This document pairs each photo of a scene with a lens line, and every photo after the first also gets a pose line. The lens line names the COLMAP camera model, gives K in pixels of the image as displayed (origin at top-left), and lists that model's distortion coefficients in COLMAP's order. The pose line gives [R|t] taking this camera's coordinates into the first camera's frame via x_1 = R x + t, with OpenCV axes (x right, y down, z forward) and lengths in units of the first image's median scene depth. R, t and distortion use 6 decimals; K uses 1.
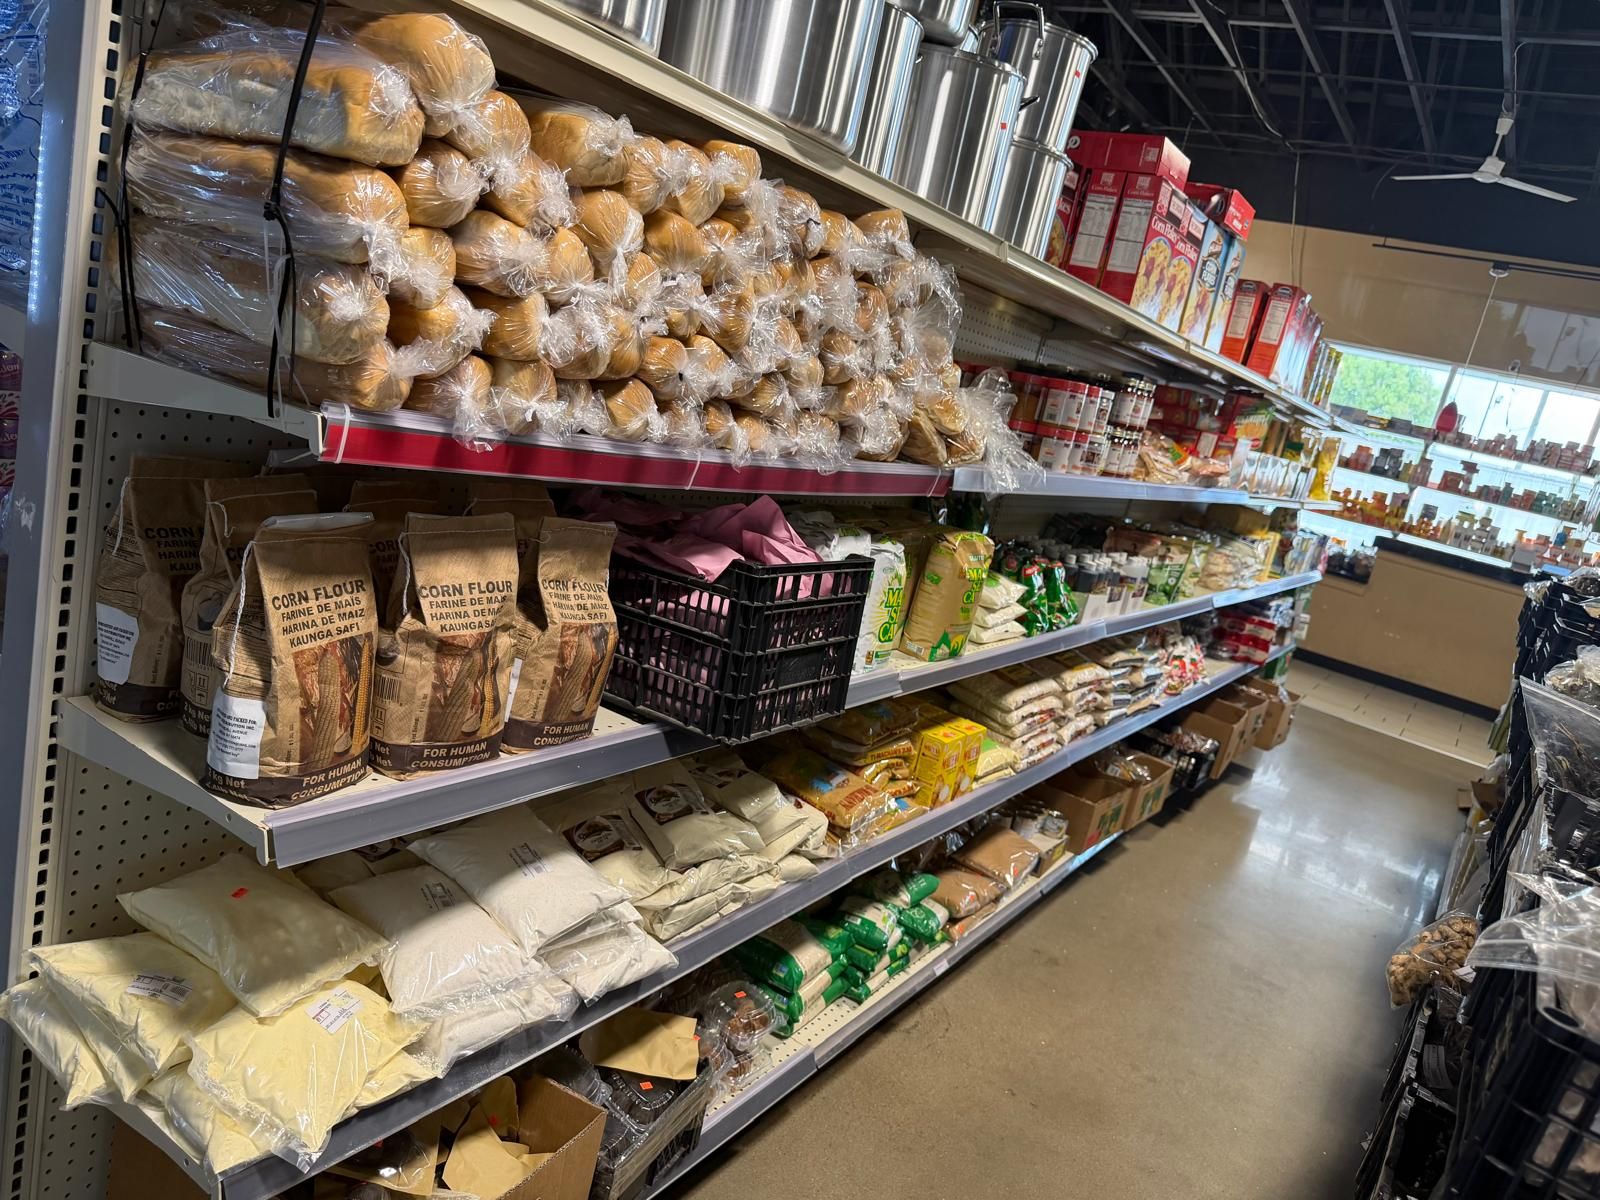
lens RADIAL K [[1108.6, 0, 800.0], [0, 1108.6, 600.0], [0, 0, 1]] dist [0.008721, 0.003036]
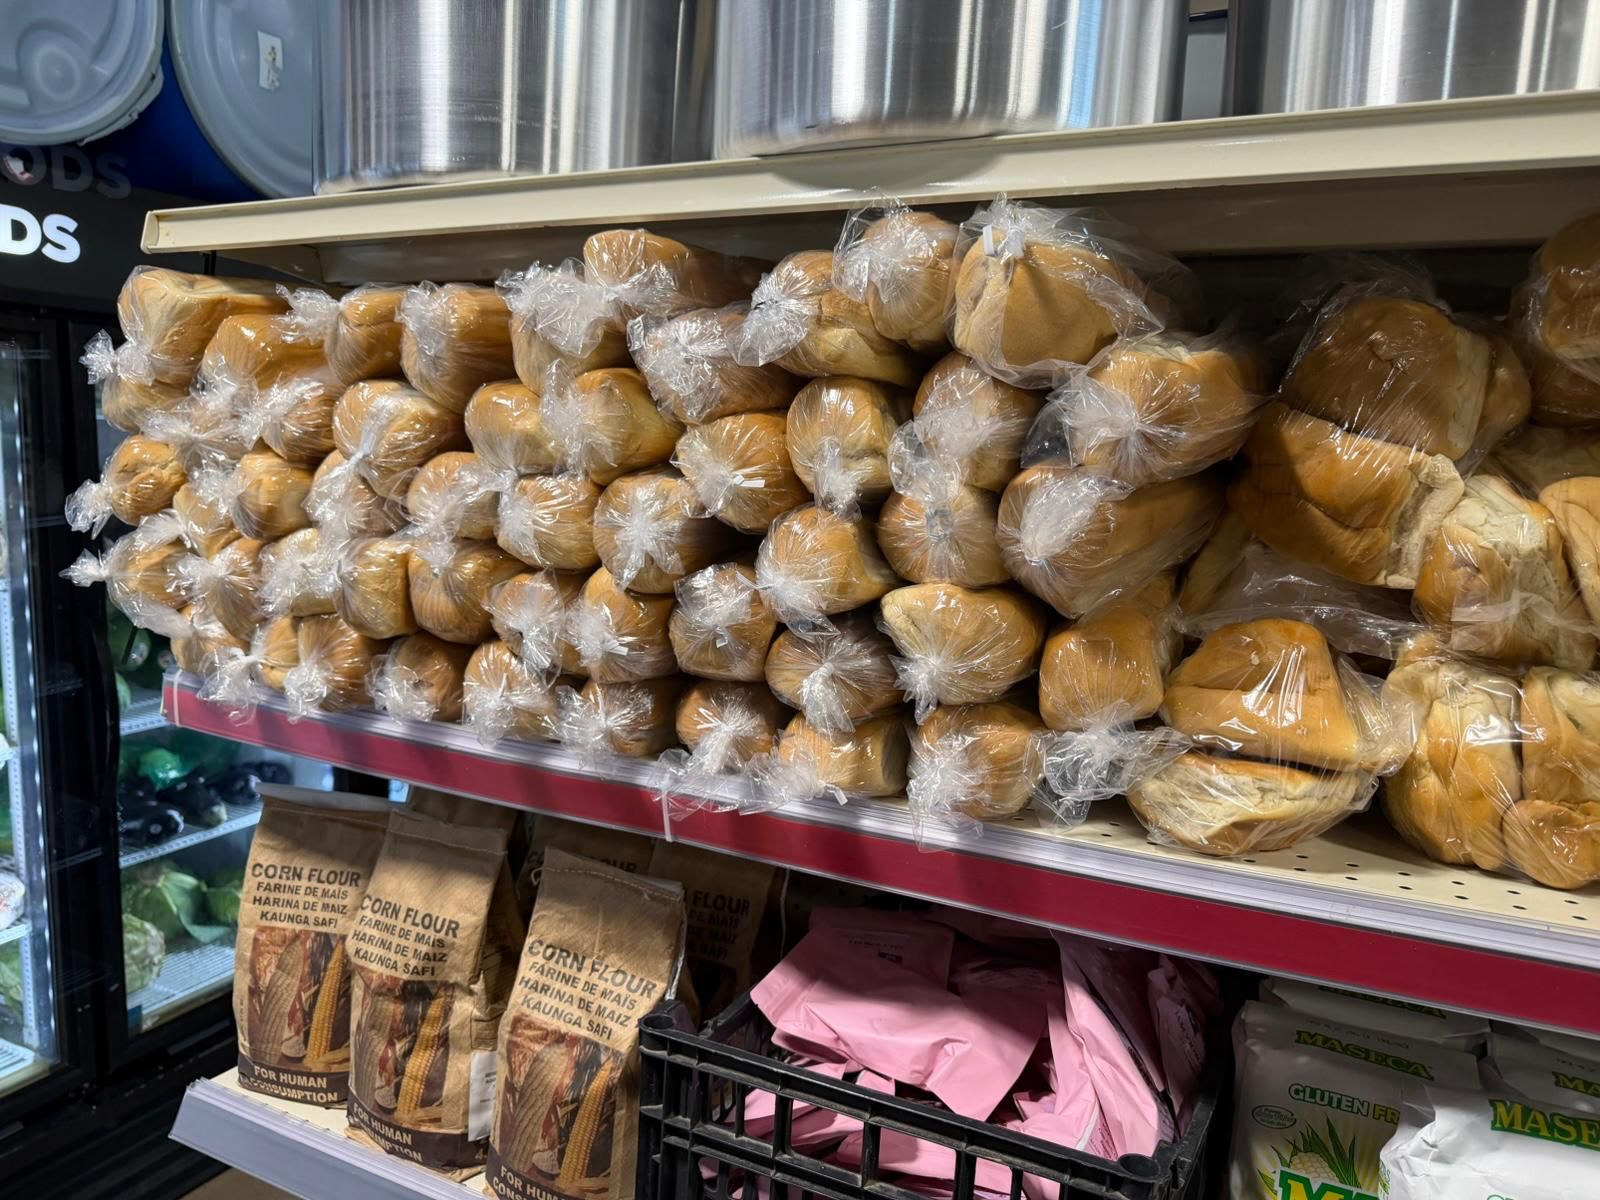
lens RADIAL K [[1108.6, 0, 800.0], [0, 1108.6, 600.0], [0, 0, 1]] dist [0.008721, 0.003036]
pose [[0.114265, -0.090471, -0.989322, 0.519030], [-0.210143, 0.971109, -0.113077, -0.192222], [0.970970, 0.220820, 0.091952, 1.130344]]
